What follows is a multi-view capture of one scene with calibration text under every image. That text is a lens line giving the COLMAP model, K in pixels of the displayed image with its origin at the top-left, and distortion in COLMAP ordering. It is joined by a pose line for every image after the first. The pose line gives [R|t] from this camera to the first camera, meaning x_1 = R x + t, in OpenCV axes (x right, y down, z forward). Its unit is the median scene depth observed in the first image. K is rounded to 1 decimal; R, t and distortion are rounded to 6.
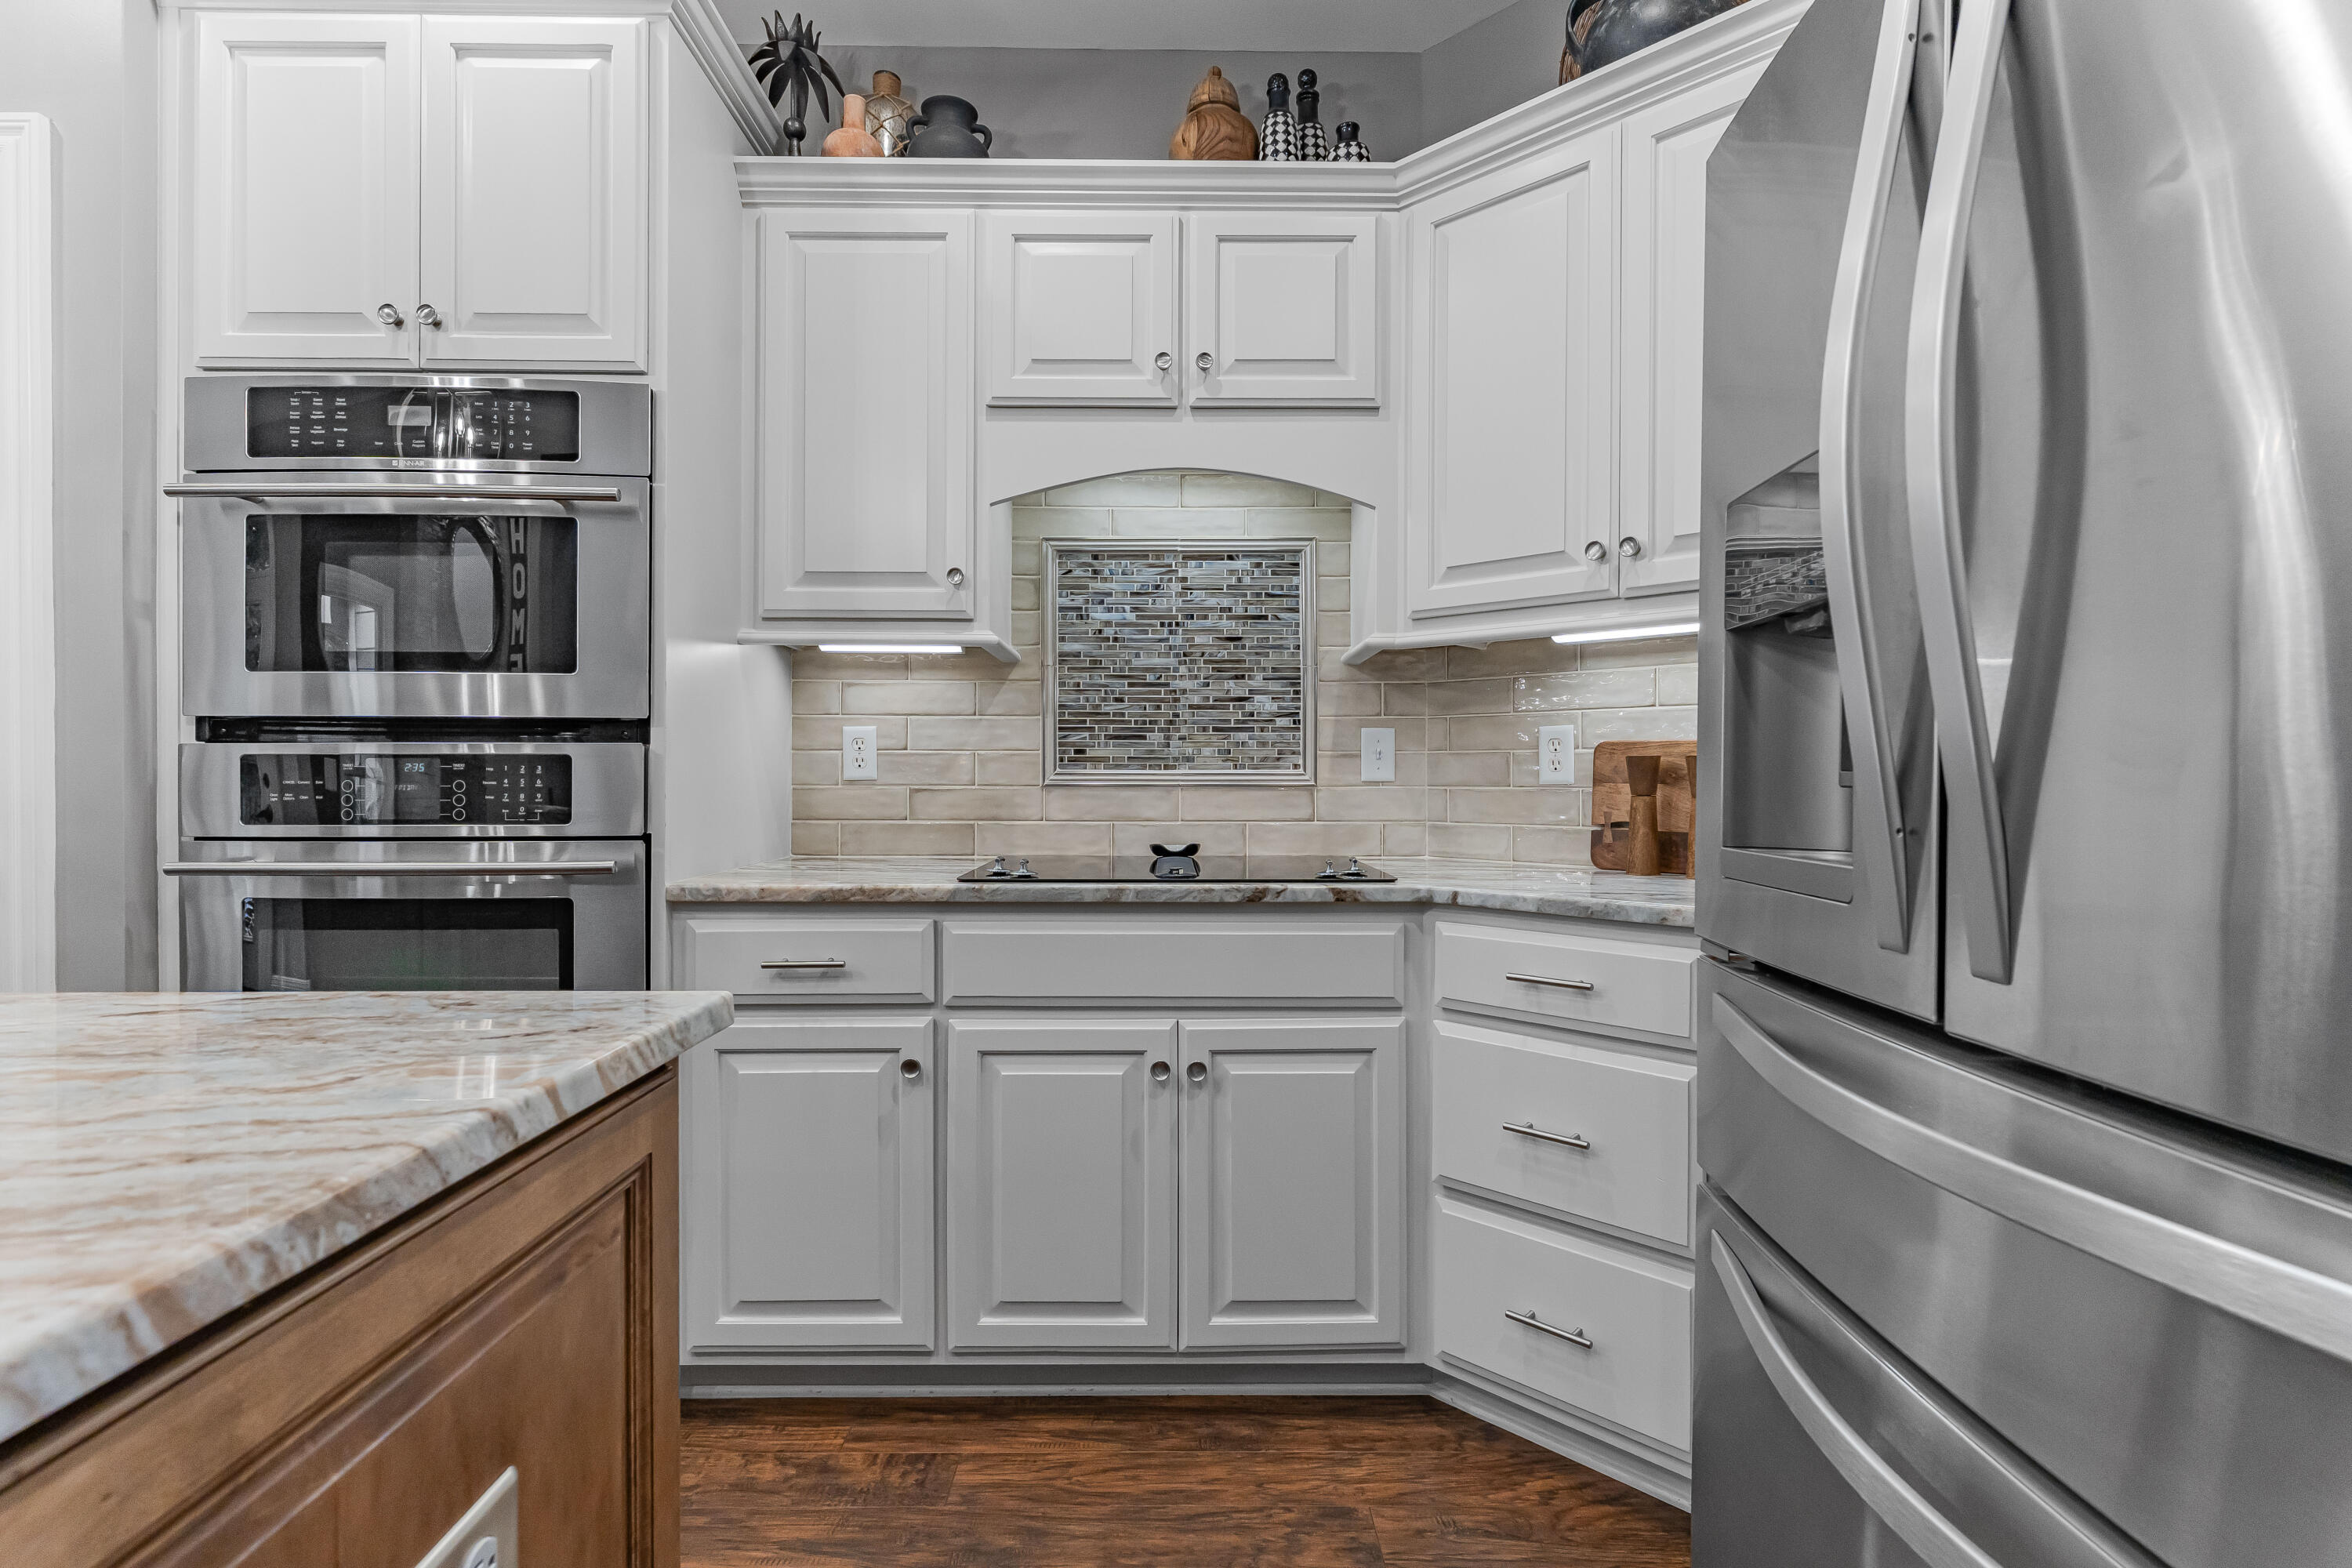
lens RADIAL K [[1121.1, 0, 1179.0], [0, 1121.1, 778.8], [0, 0, 1]] dist [0.000489, 0.000106]
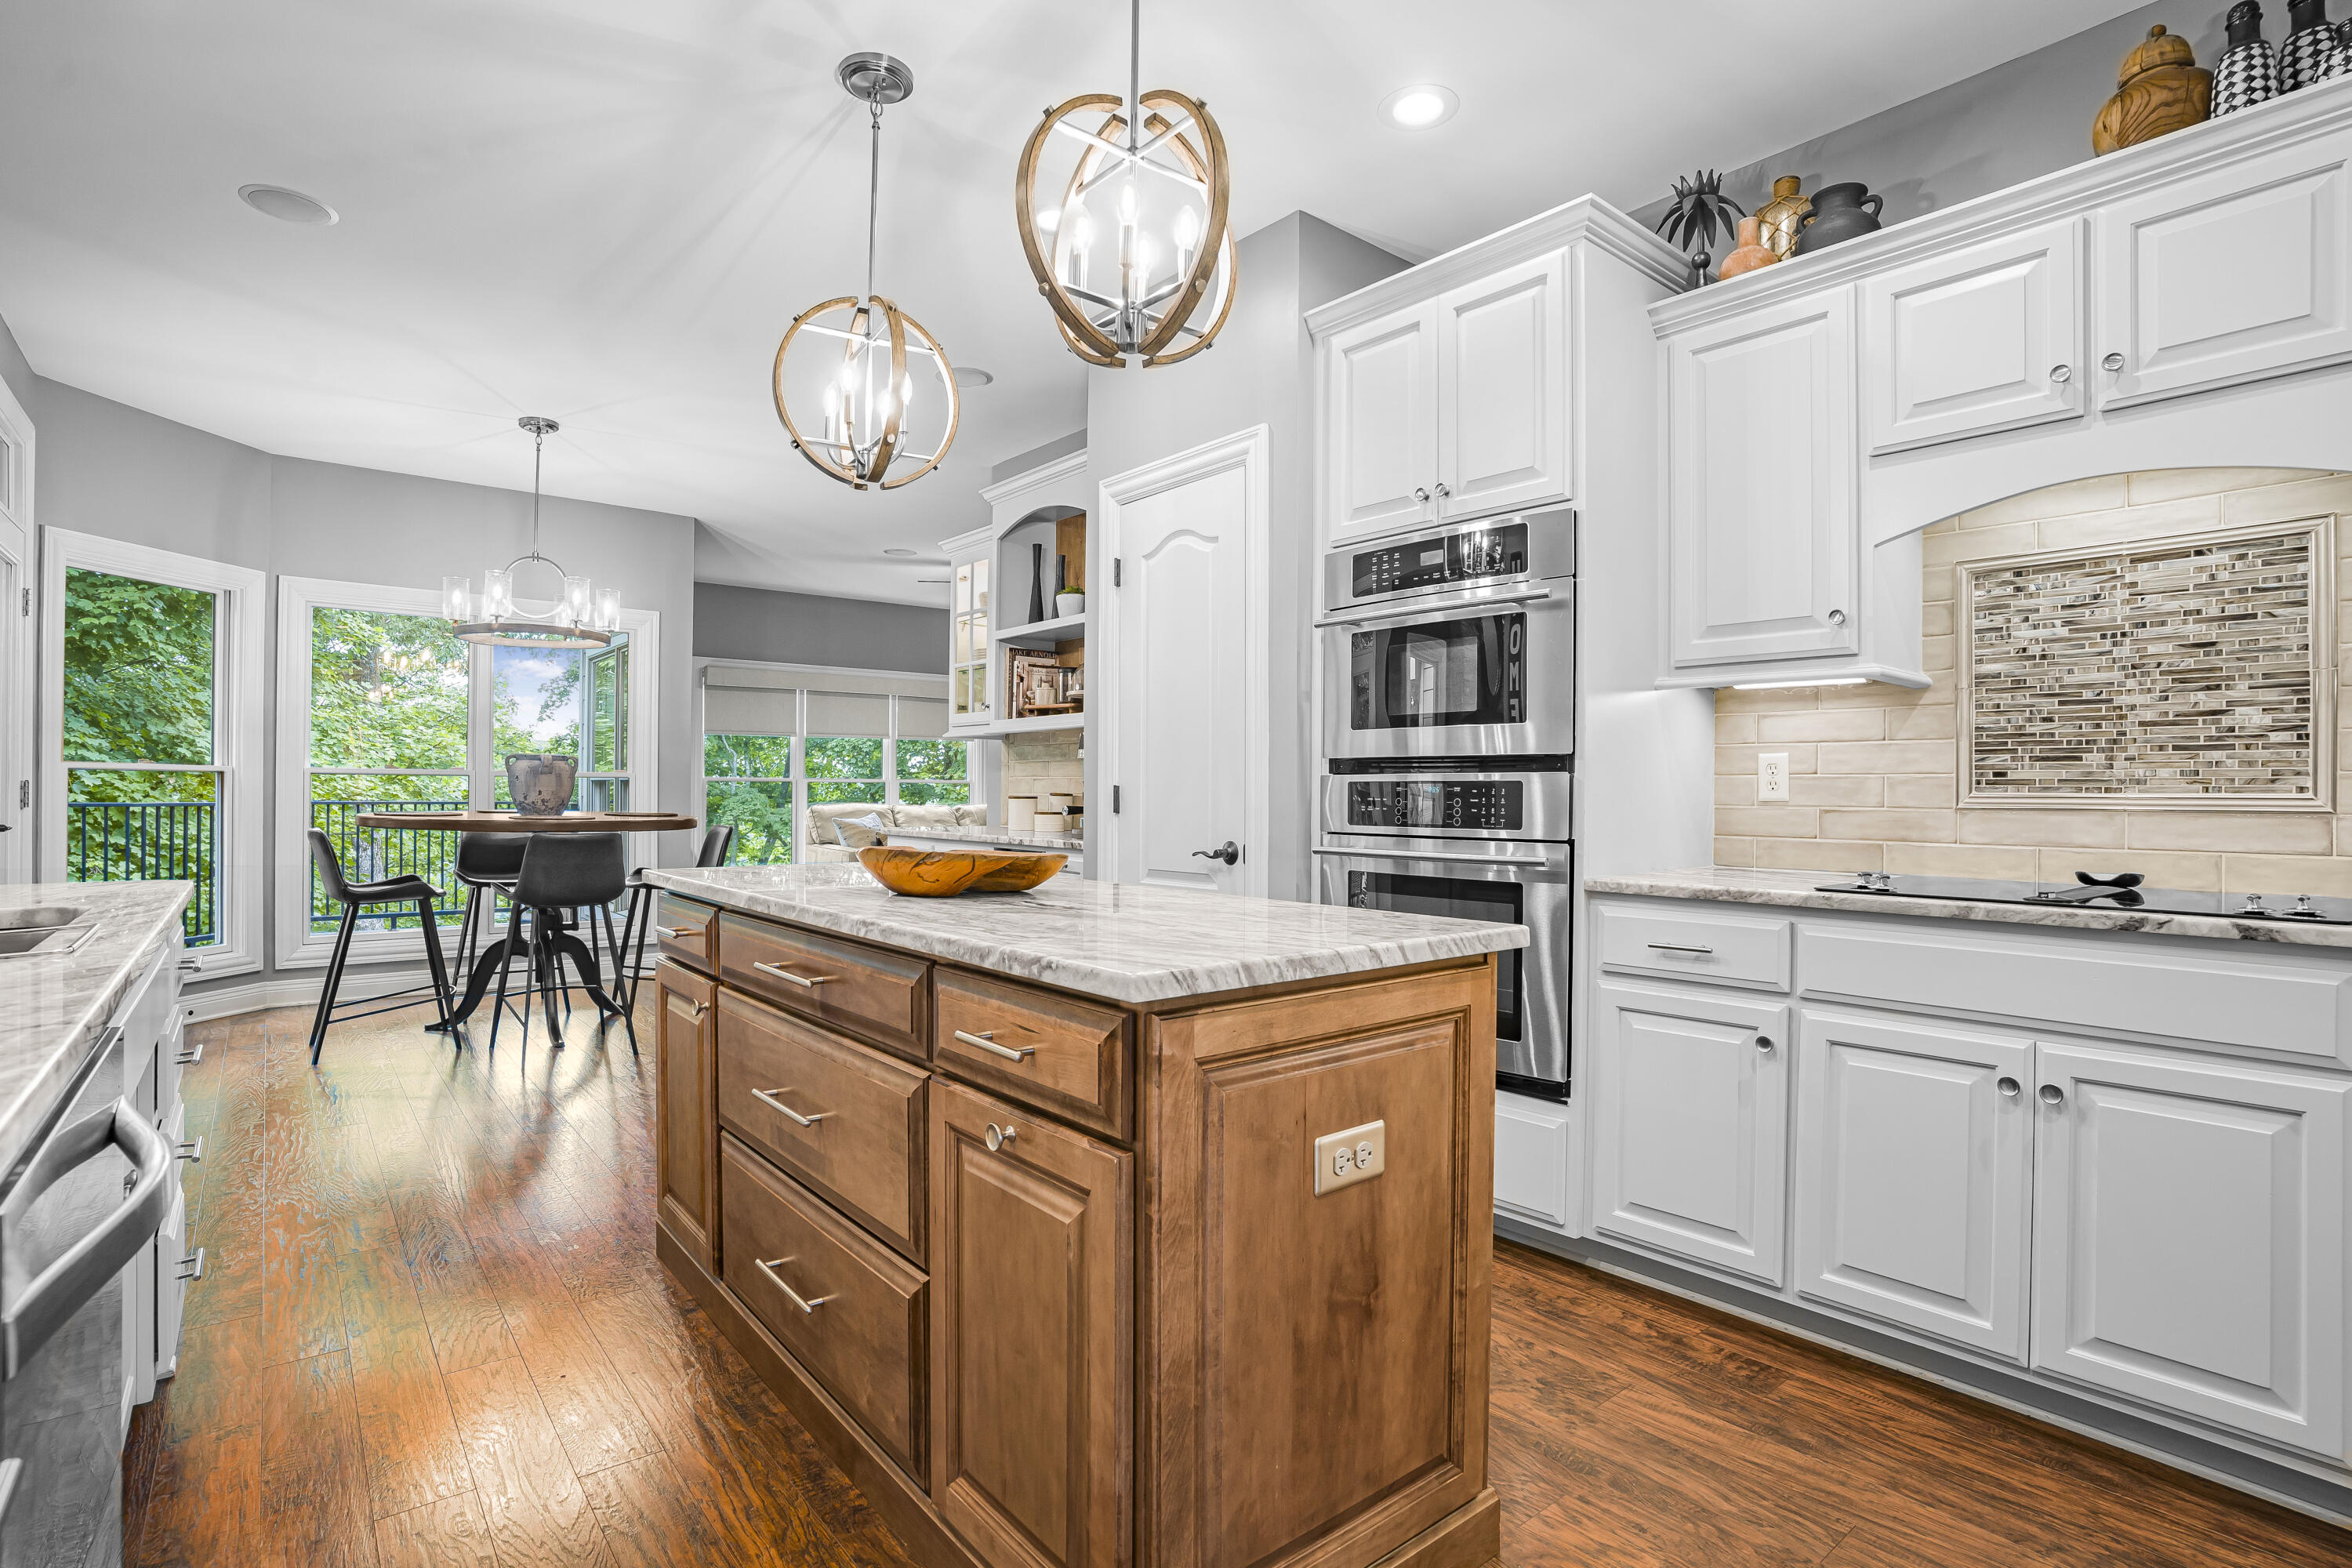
lens RADIAL K [[1121.1, 0, 1173.8], [0, 1121.1, 788.1], [0, 0, 1]] dist [0.000489, 0.000106]
pose [[0.627137, 0.000045, -0.778909, 0.268542], [-0.008583, 0.999940, -0.006854, 0.000977], [0.778862, 0.010984, 0.627100, -0.213660]]
